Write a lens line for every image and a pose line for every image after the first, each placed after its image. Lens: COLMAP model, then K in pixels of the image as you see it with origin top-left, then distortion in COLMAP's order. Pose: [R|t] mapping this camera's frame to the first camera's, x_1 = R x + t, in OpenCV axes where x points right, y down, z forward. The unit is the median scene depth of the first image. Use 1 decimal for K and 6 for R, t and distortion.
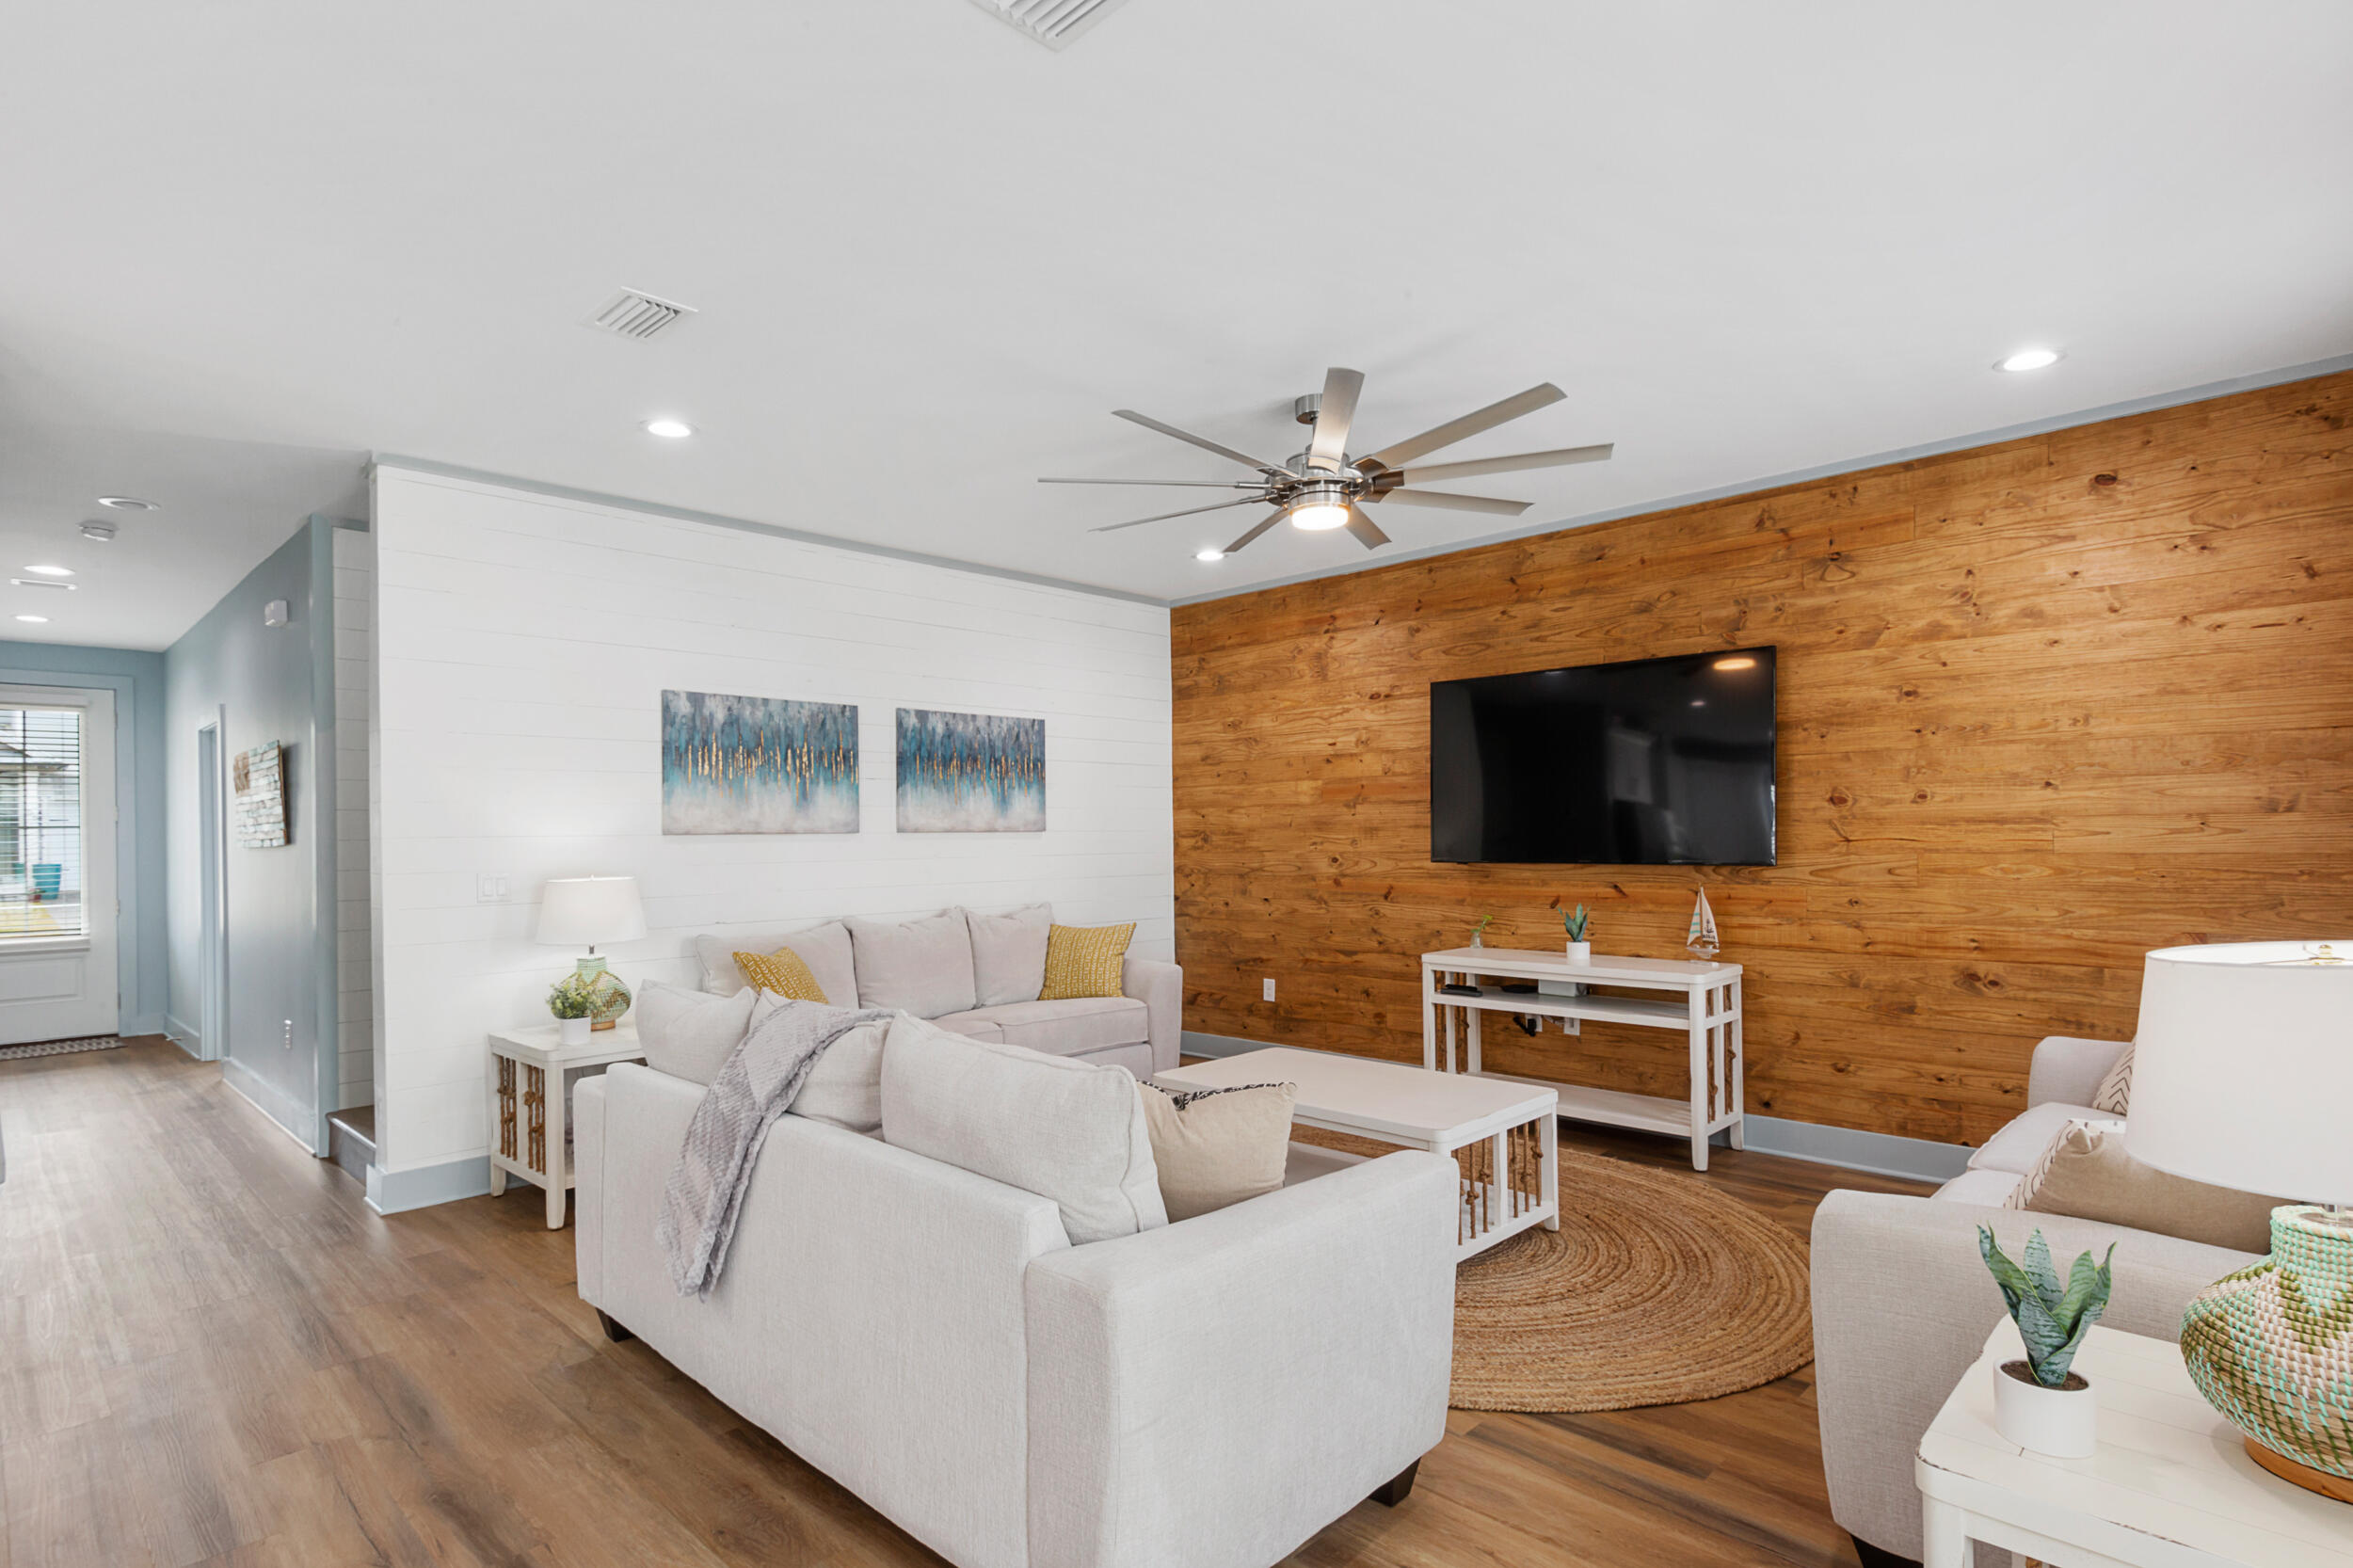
lens RADIAL K [[1185.8, 0, 1199.7], [0, 1185.8, 801.7], [0, 0, 1]] dist [0.009772, -0.001995]
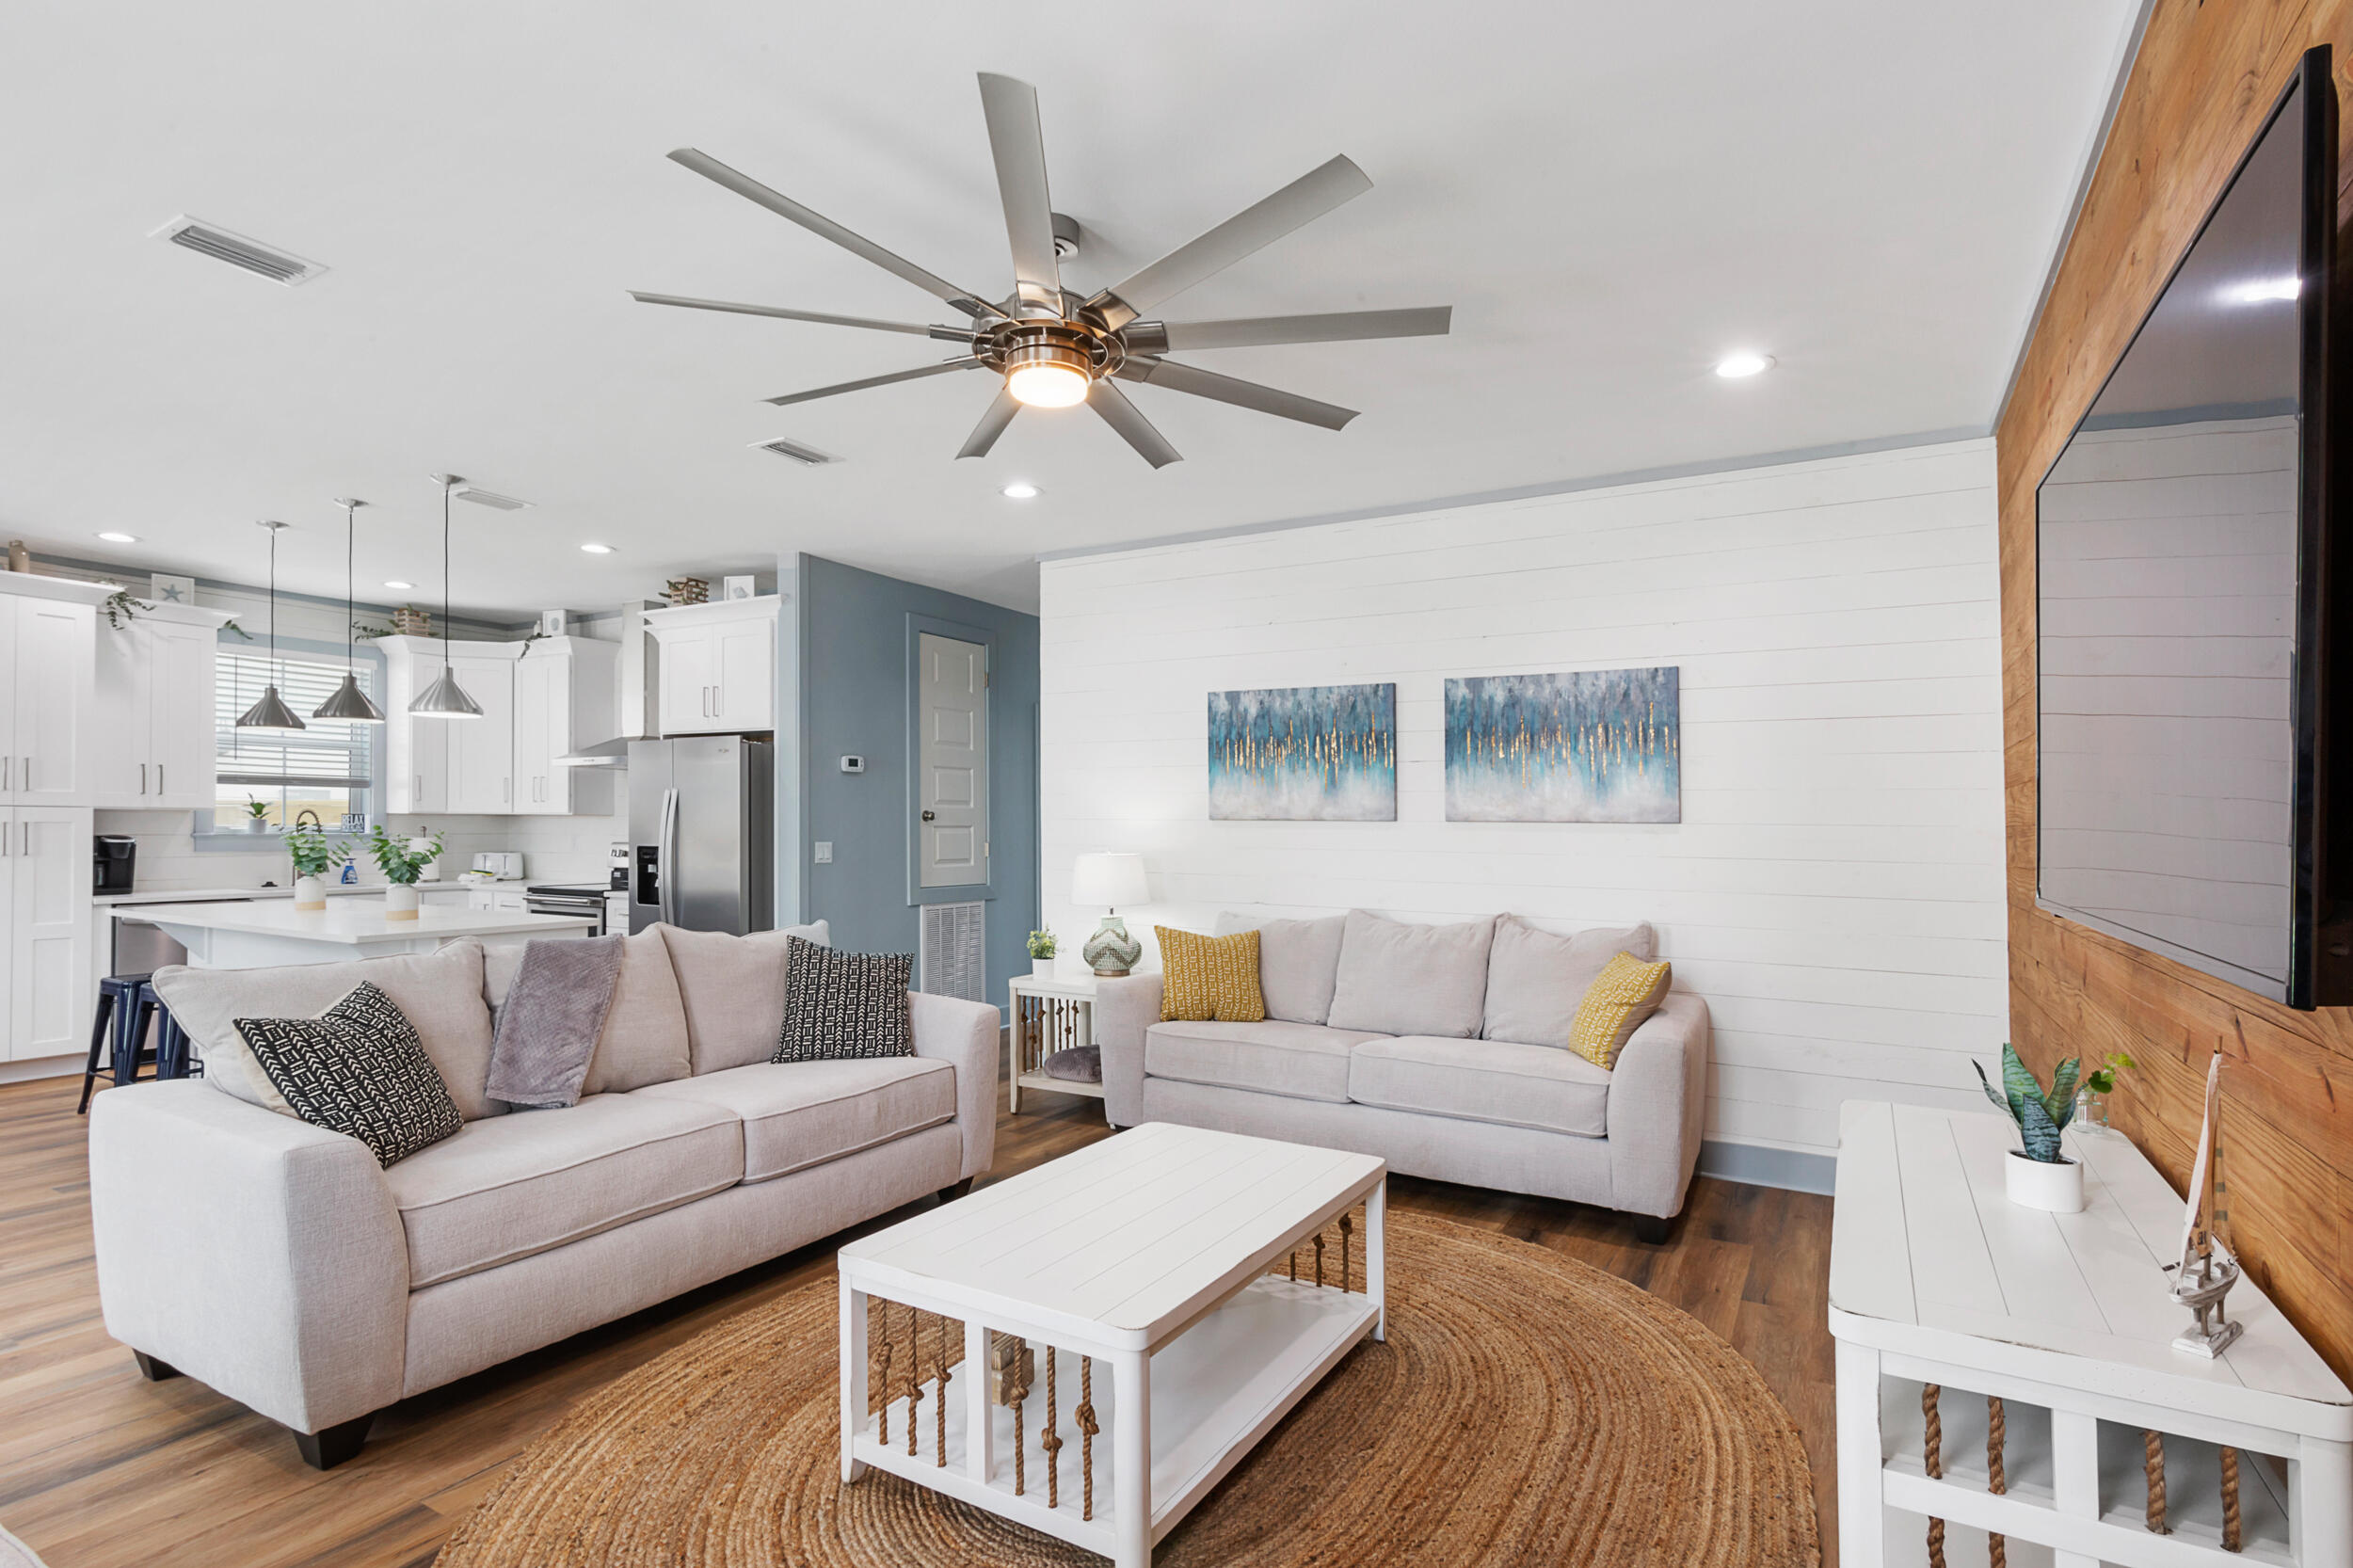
lens RADIAL K [[1185.8, 0, 1190.0], [0, 1185.8, 799.1], [0, 0, 1]] dist [0.009772, -0.001995]
pose [[0.220125, -0.004850, -0.975460, 0.580288], [0.016150, 0.999869, -0.001327, 0.008016], [0.975338, -0.015462, 0.220174, 0.652148]]
